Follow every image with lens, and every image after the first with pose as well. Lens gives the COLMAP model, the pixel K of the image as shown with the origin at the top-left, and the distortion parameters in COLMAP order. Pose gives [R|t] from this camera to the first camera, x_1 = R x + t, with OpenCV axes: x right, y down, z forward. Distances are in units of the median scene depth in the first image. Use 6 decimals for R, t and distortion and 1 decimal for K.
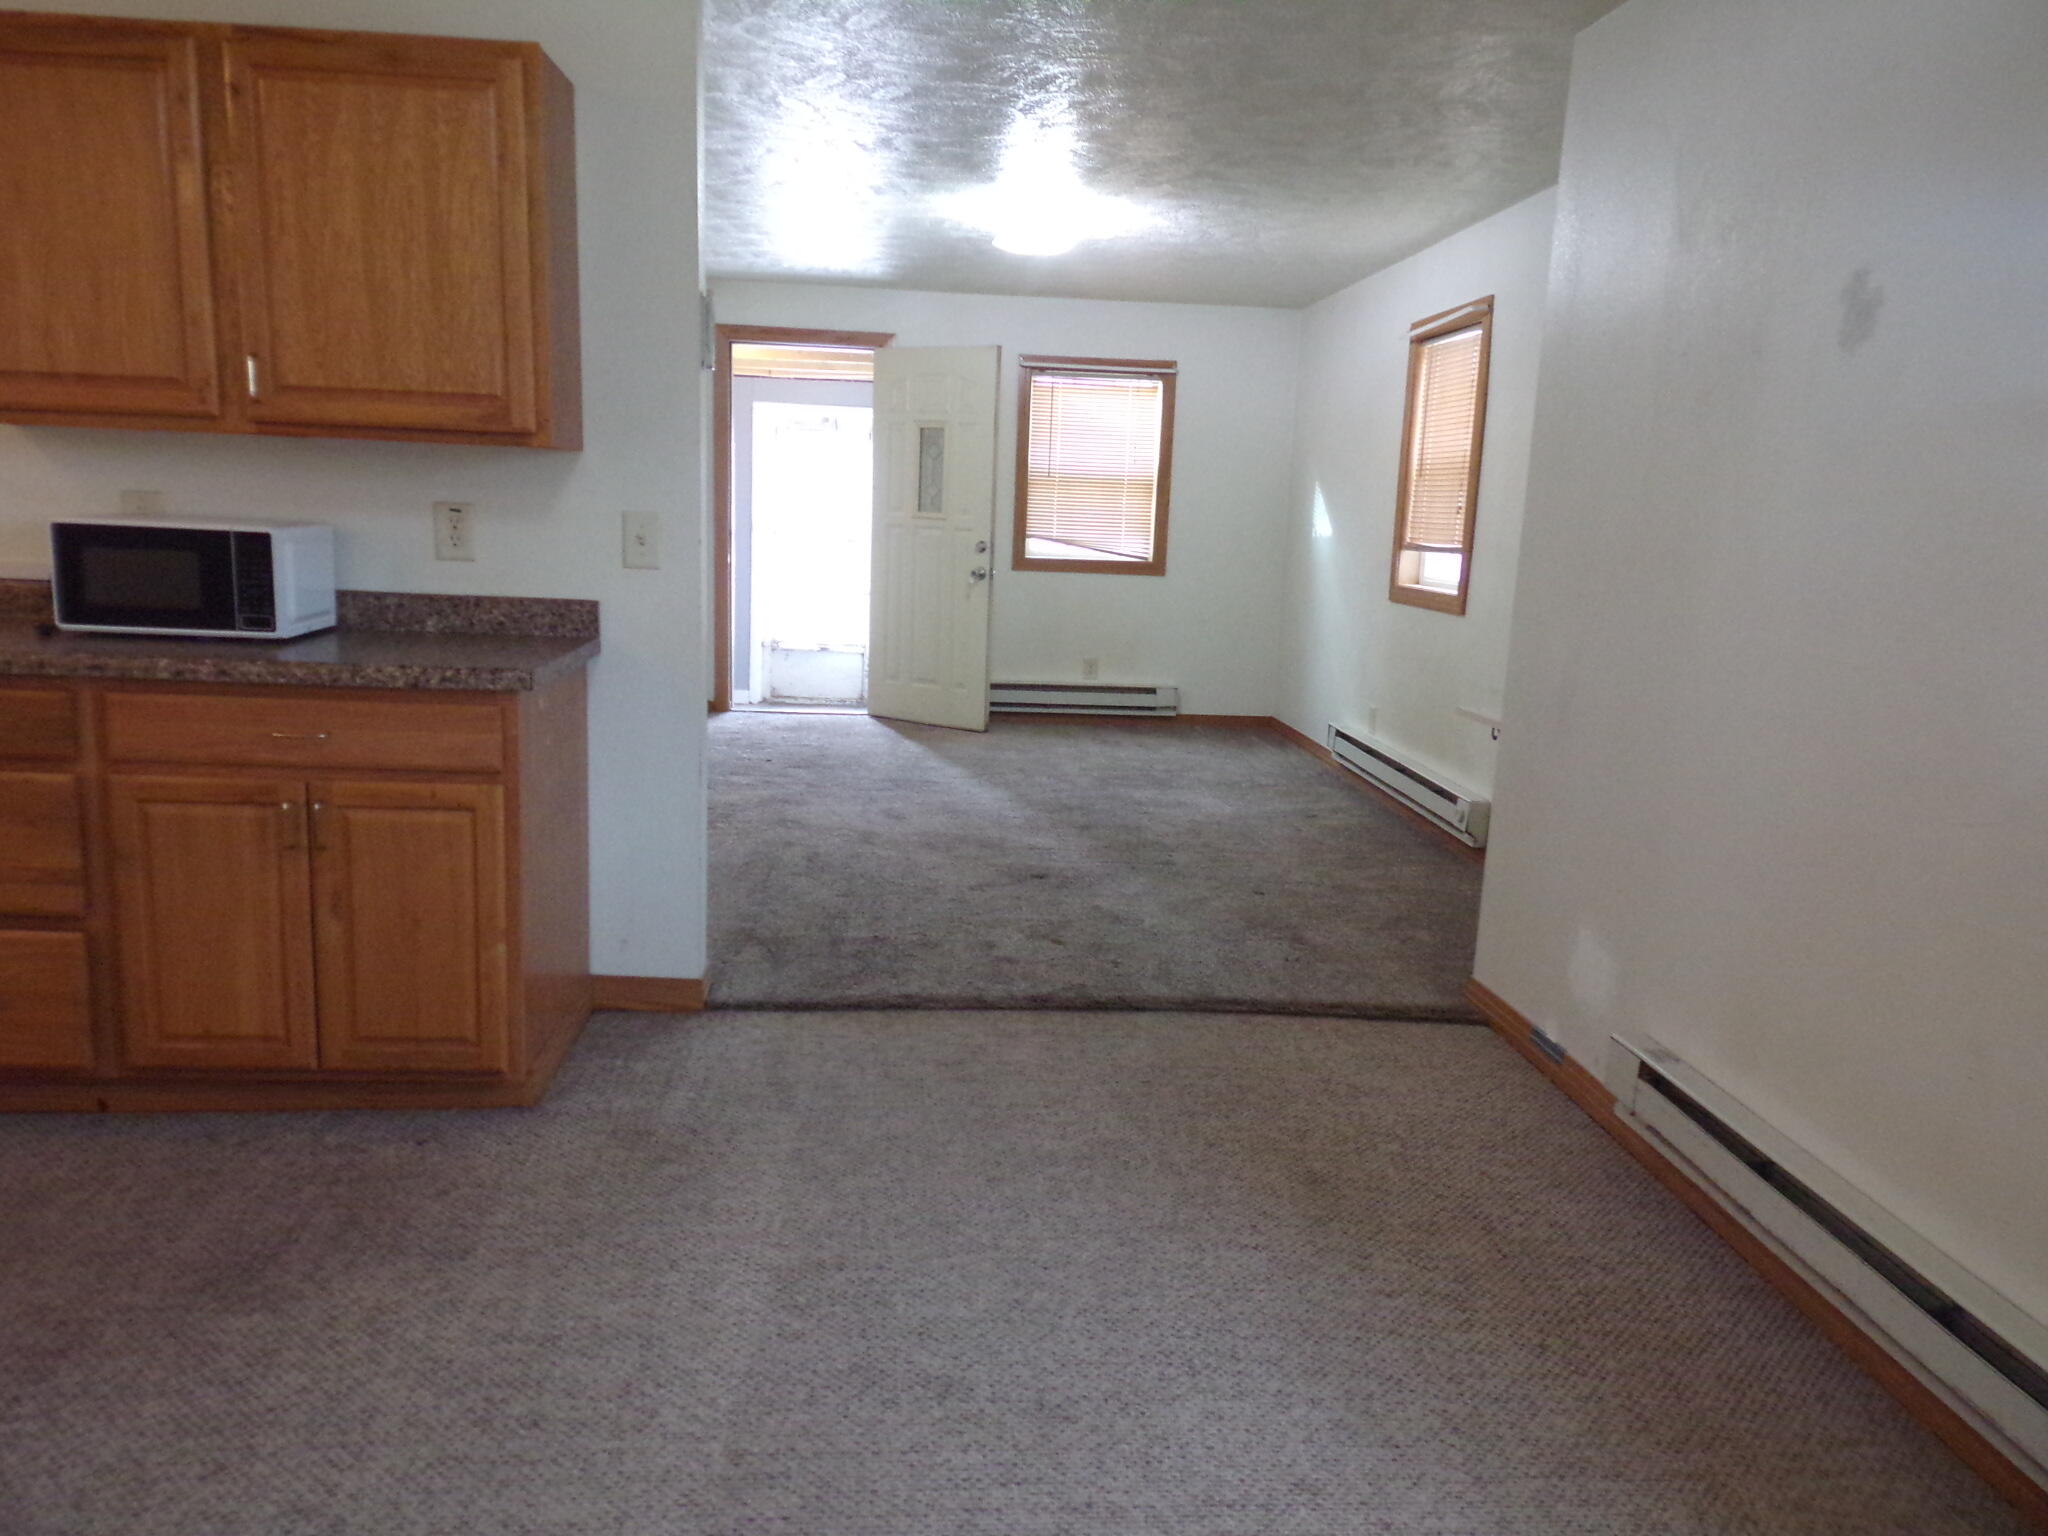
lens RADIAL K [[1438.4, 0, 1010.3], [0, 1438.4, 765.7], [0, 0, 1]] dist [0.074890, -0.091727]
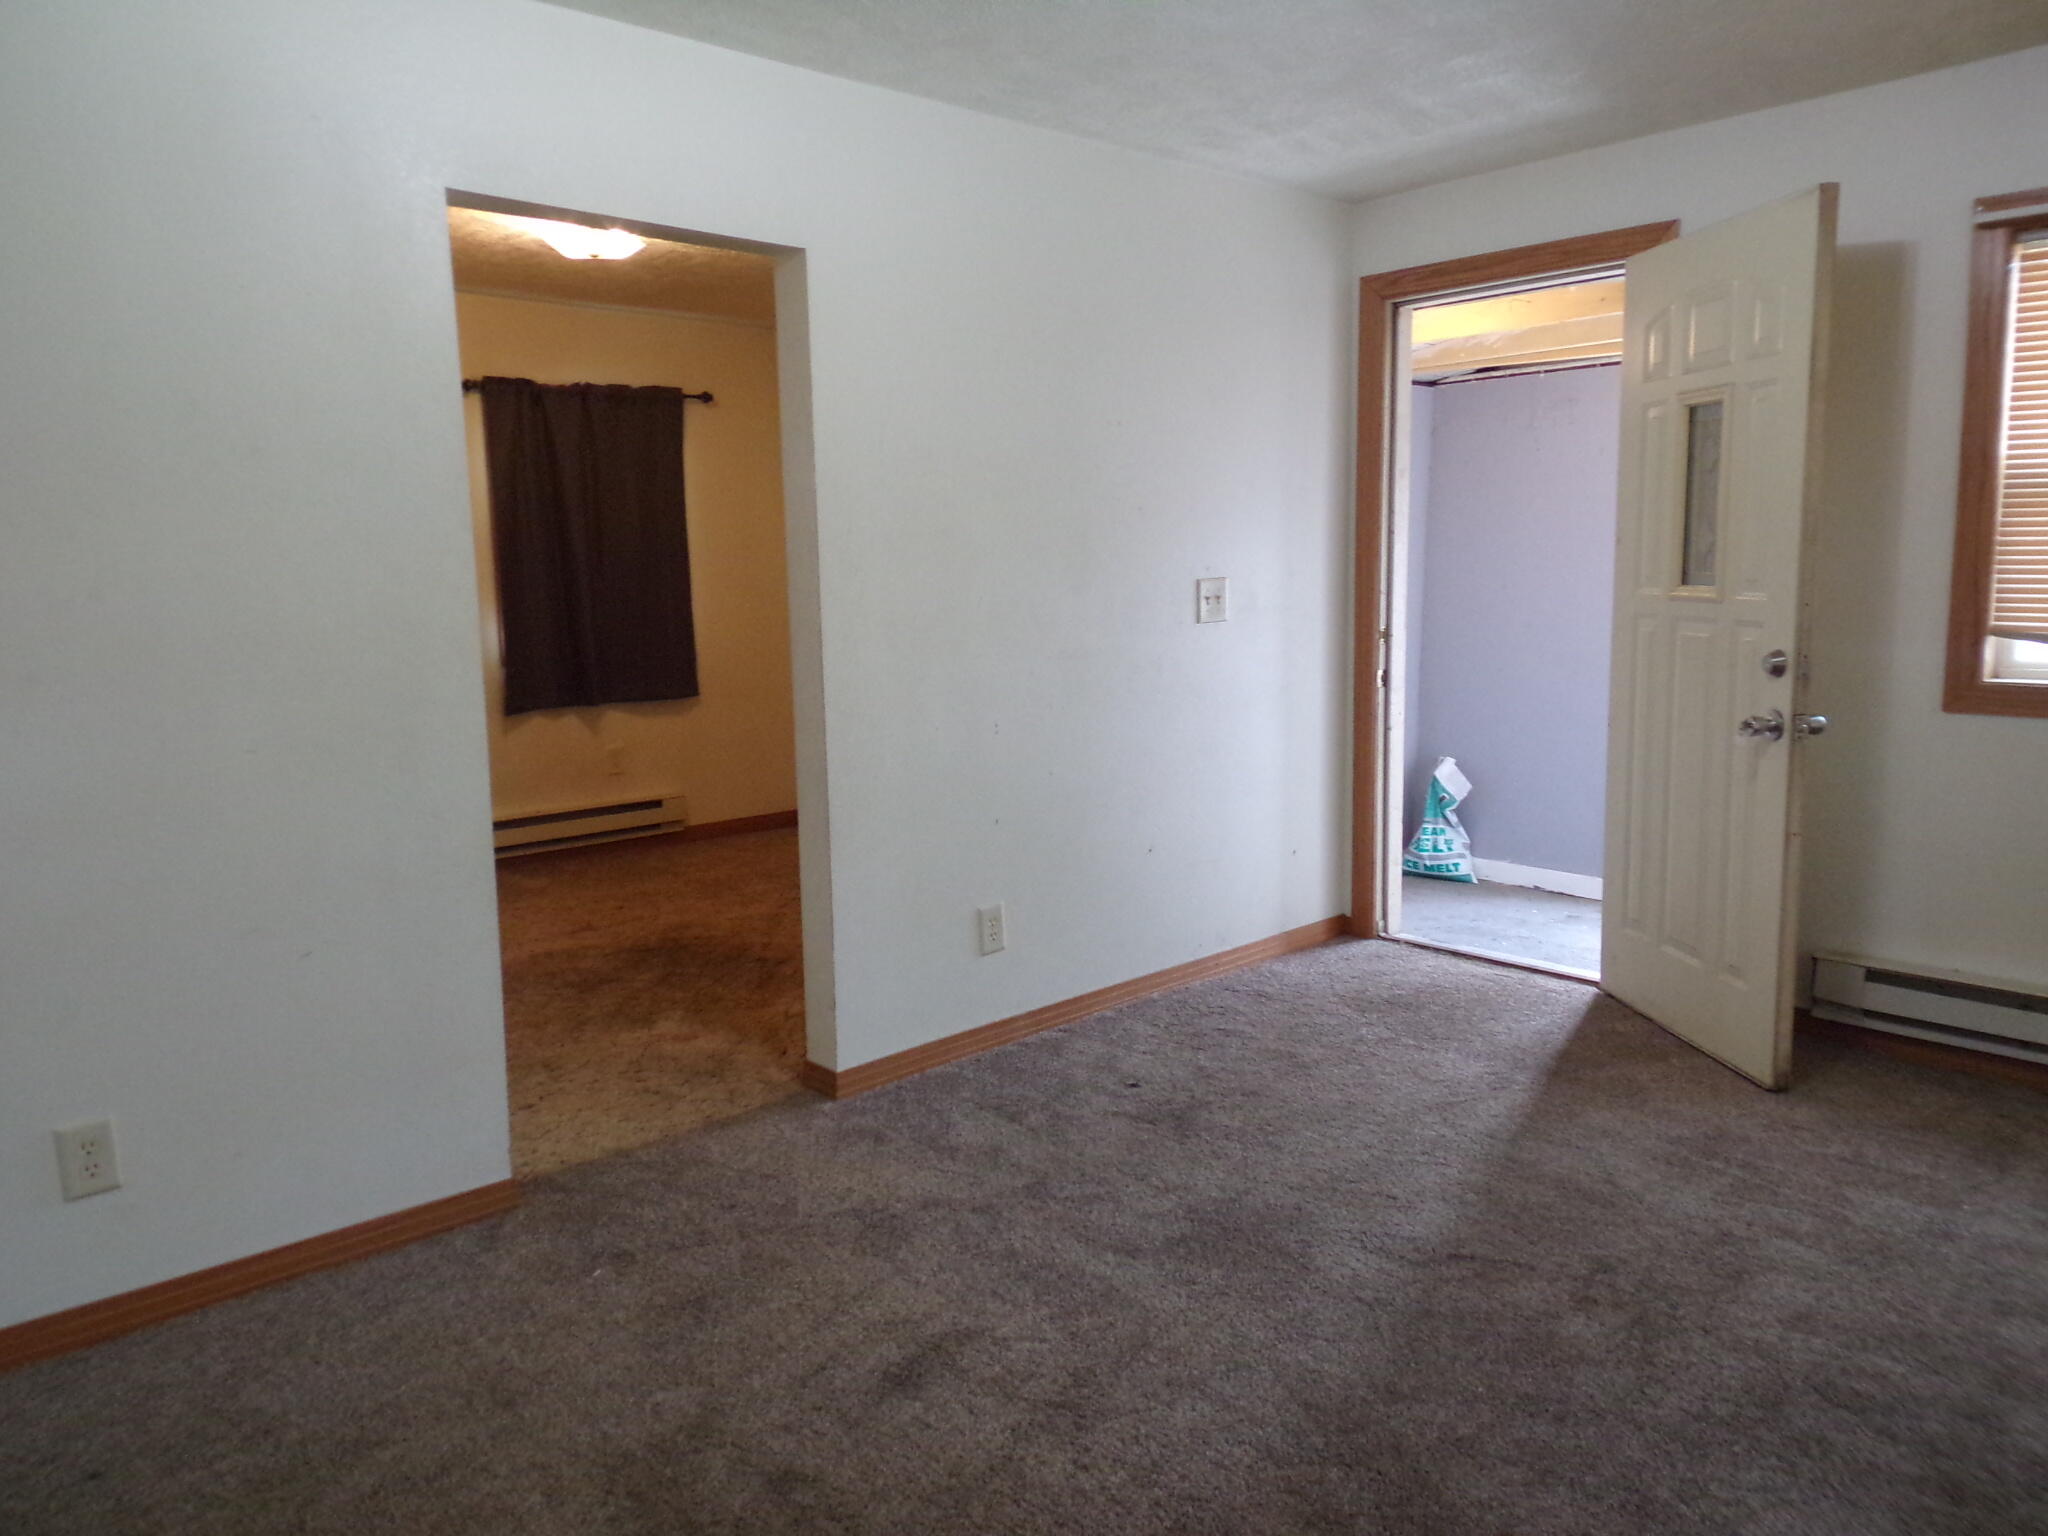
lens RADIAL K [[1438.4, 0, 1012.6], [0, 1438.4, 760.2], [0, 0, 1]] dist [0.074890, -0.091727]
pose [[0.616822, 0.058388, -0.784934, 0.203344], [-0.098205, 0.995161, -0.003146, -0.112337], [0.780952, 0.079025, 0.619571, 0.629319]]
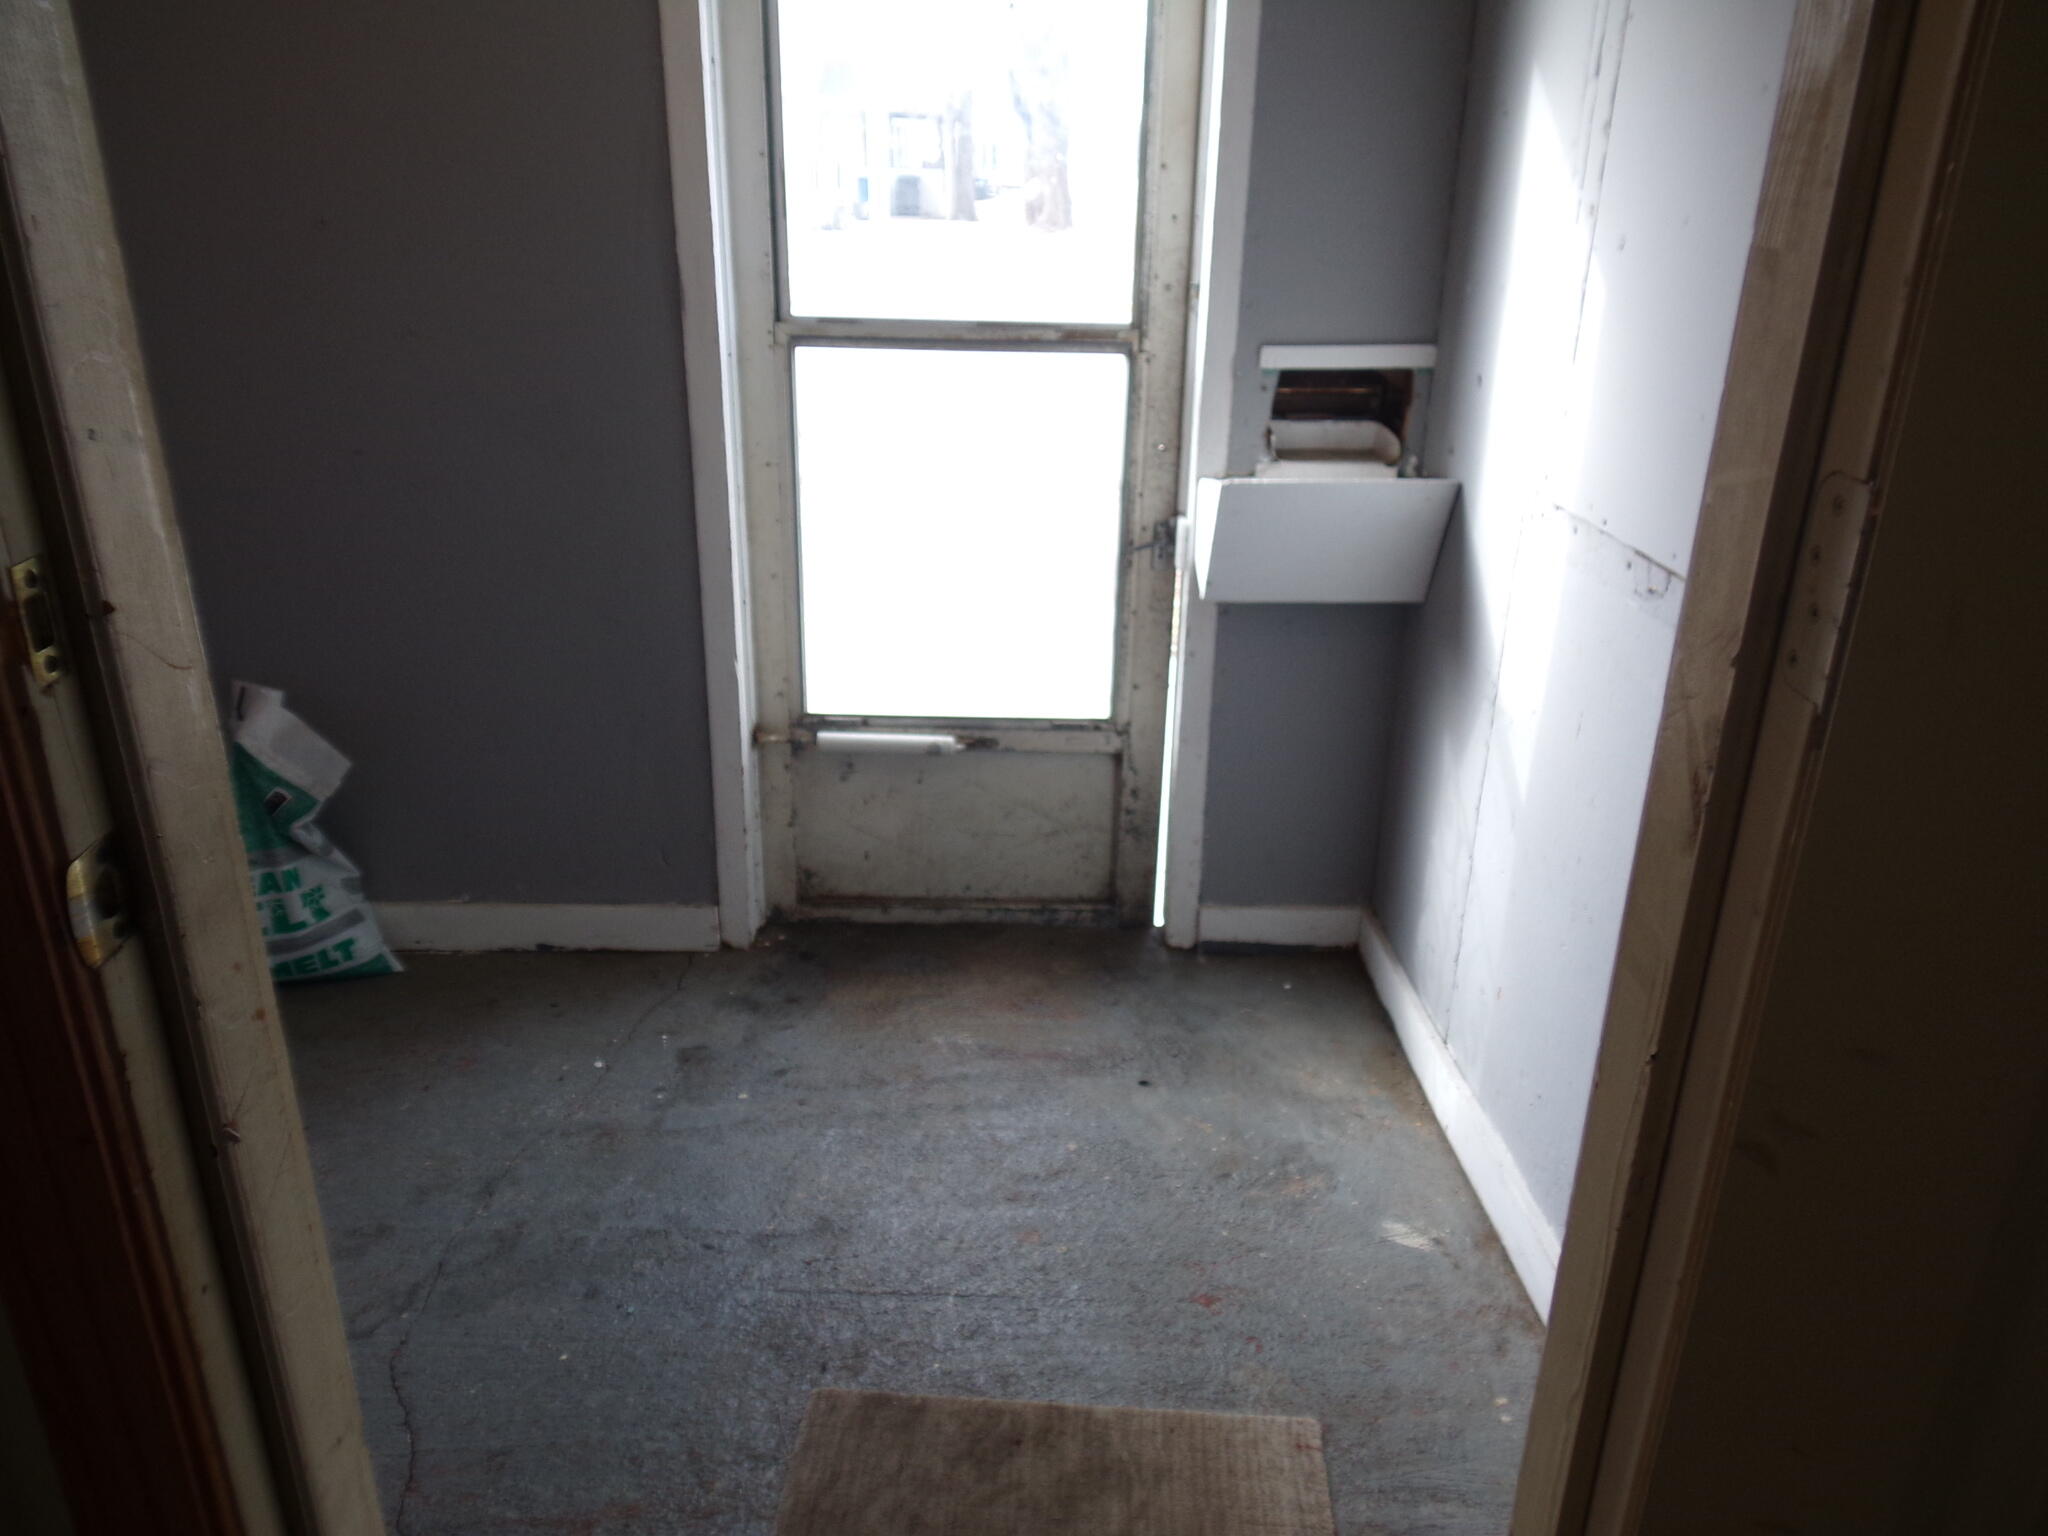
lens RADIAL K [[1438.4, 0, 1019.3], [0, 1438.4, 771.1], [0, 0, 1]] dist [0.074890, -0.091727]
pose [[0.997919, -0.006058, -0.064188, -0.155622], [0.019139, 0.978534, 0.205196, -0.198899], [0.061567, -0.205998, 0.976614, 1.092979]]
